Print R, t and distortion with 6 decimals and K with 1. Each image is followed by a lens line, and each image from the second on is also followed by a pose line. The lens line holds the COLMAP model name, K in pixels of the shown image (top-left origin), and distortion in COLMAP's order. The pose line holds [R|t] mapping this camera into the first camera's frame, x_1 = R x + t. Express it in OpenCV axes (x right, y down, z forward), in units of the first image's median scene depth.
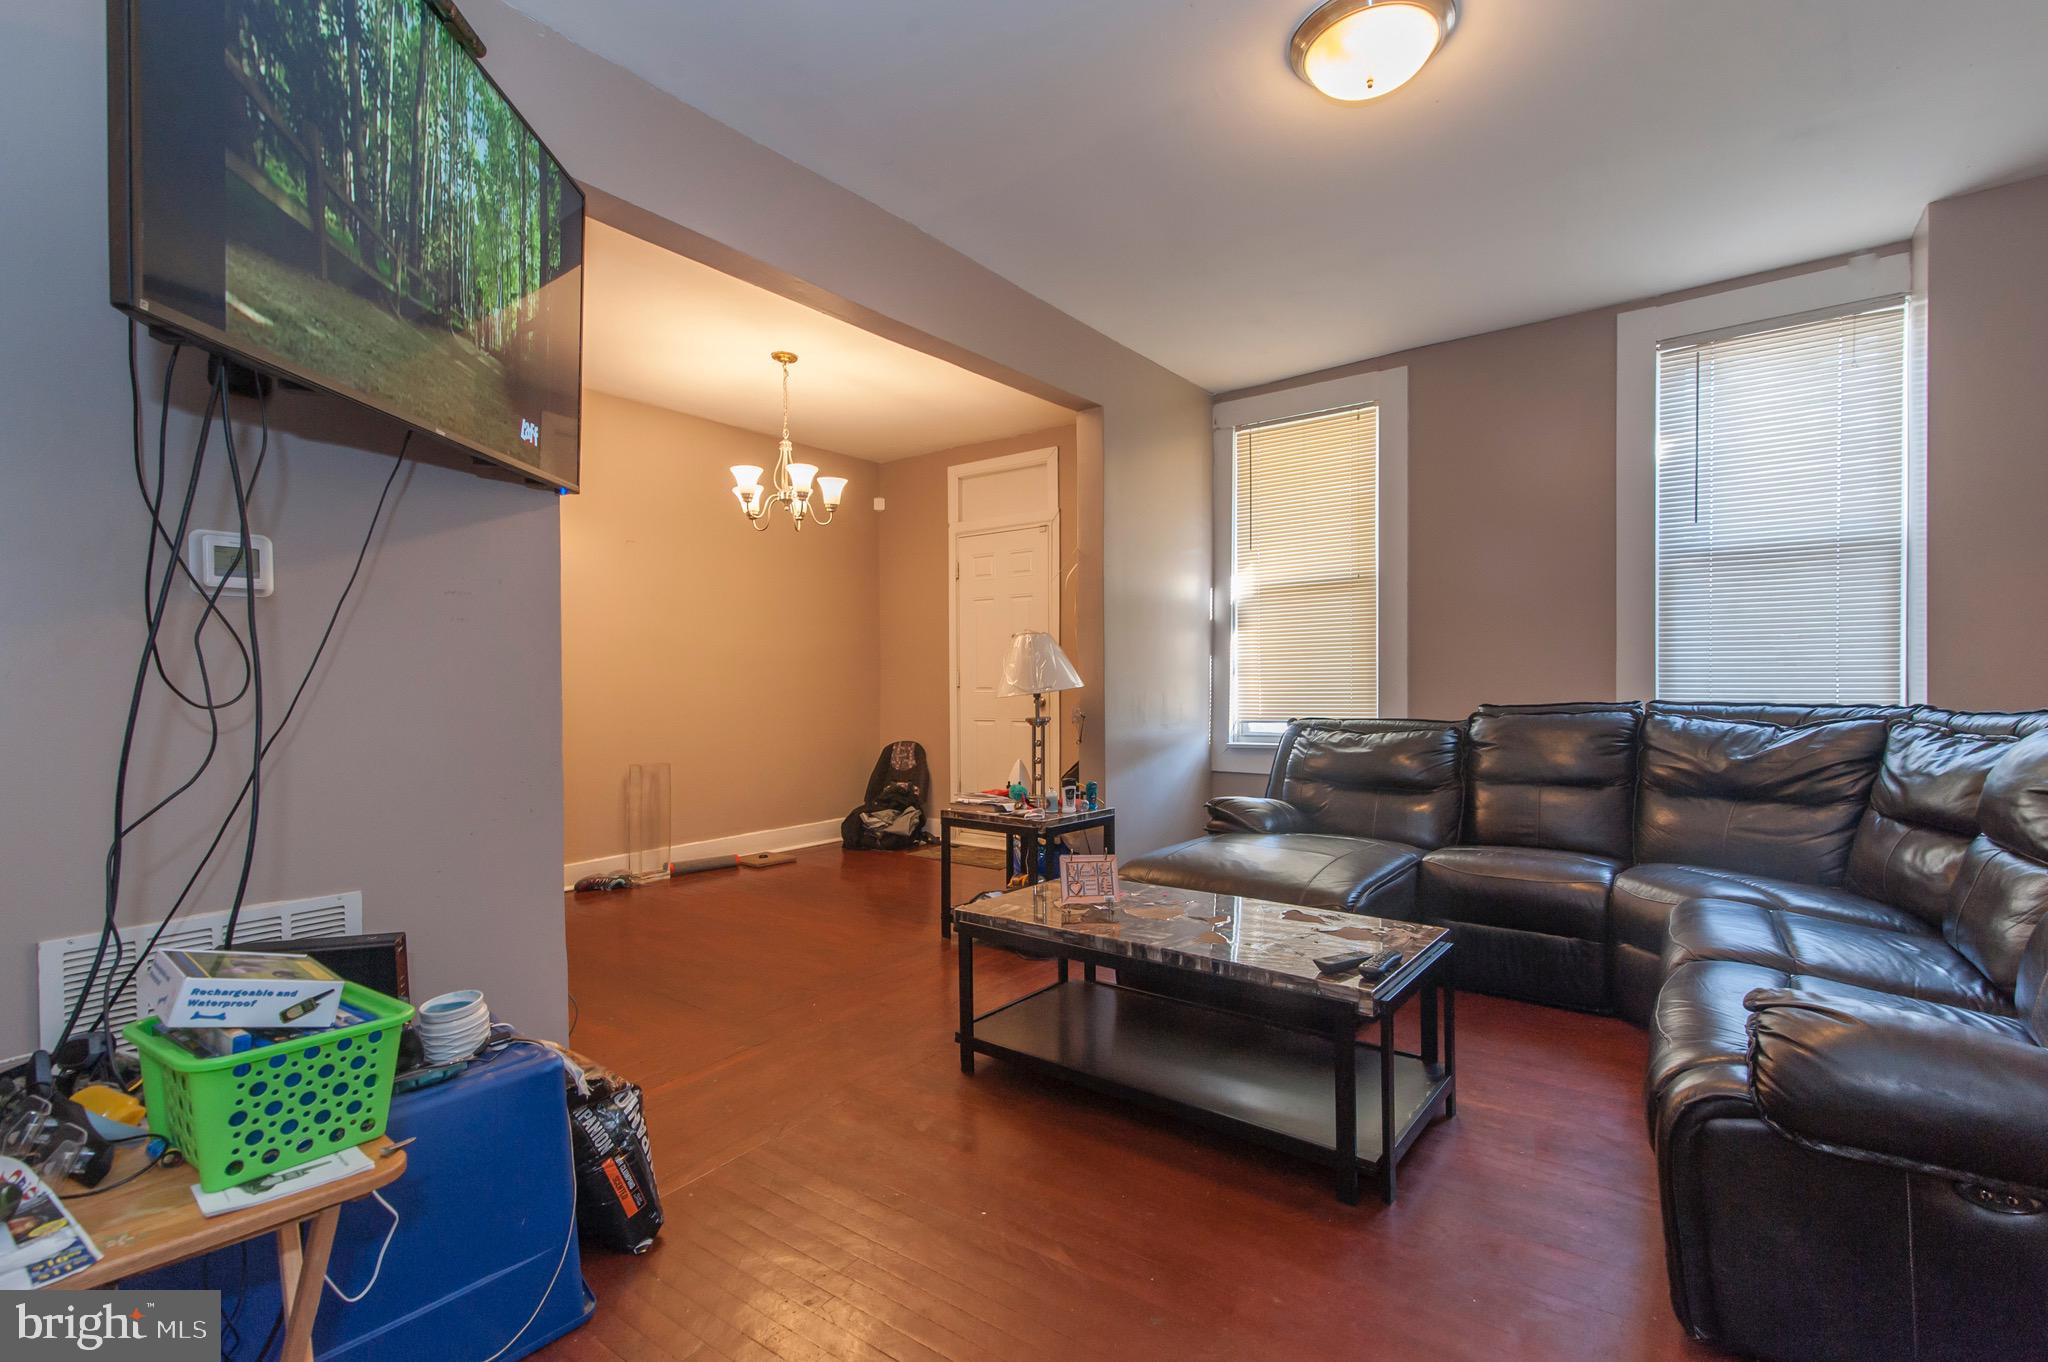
lens RADIAL K [[921.1, 0, 1022.3], [0, 921.1, 692.2], [0, 0, 1]] dist [0.003509, 0.000793]
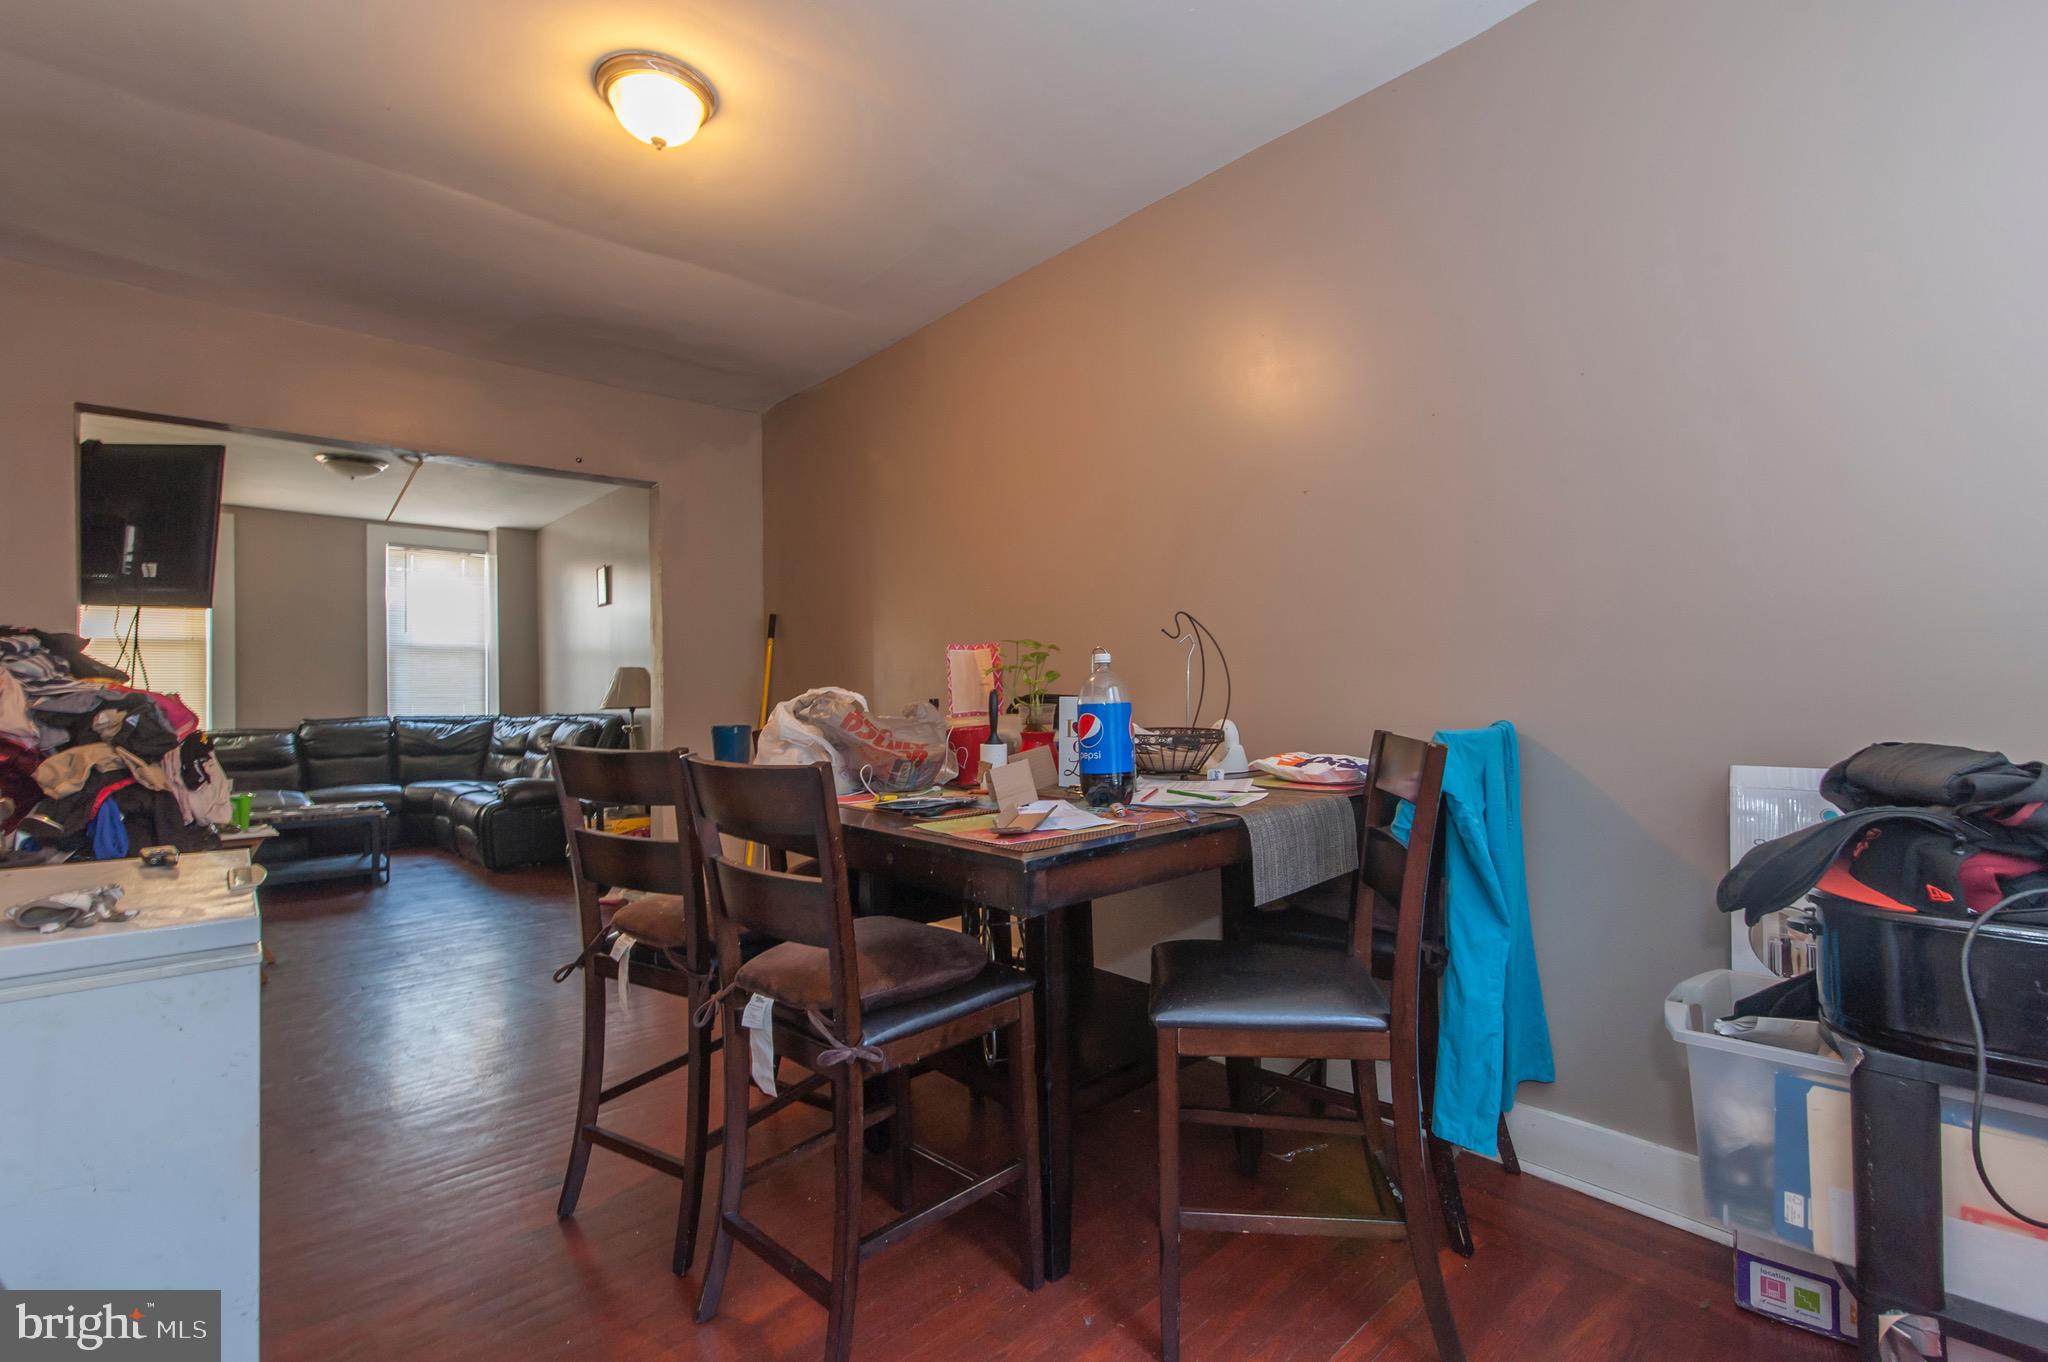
lens RADIAL K [[921.1, 0, 1022.3], [0, 921.1, 692.2], [0, 0, 1]] dist [0.003509, 0.000793]
pose [[0.194020, 0.009221, 0.980954, -1.295760], [0.012557, 0.999851, -0.011883, -0.001693], [-0.980917, 0.014623, 0.193875, -0.968502]]
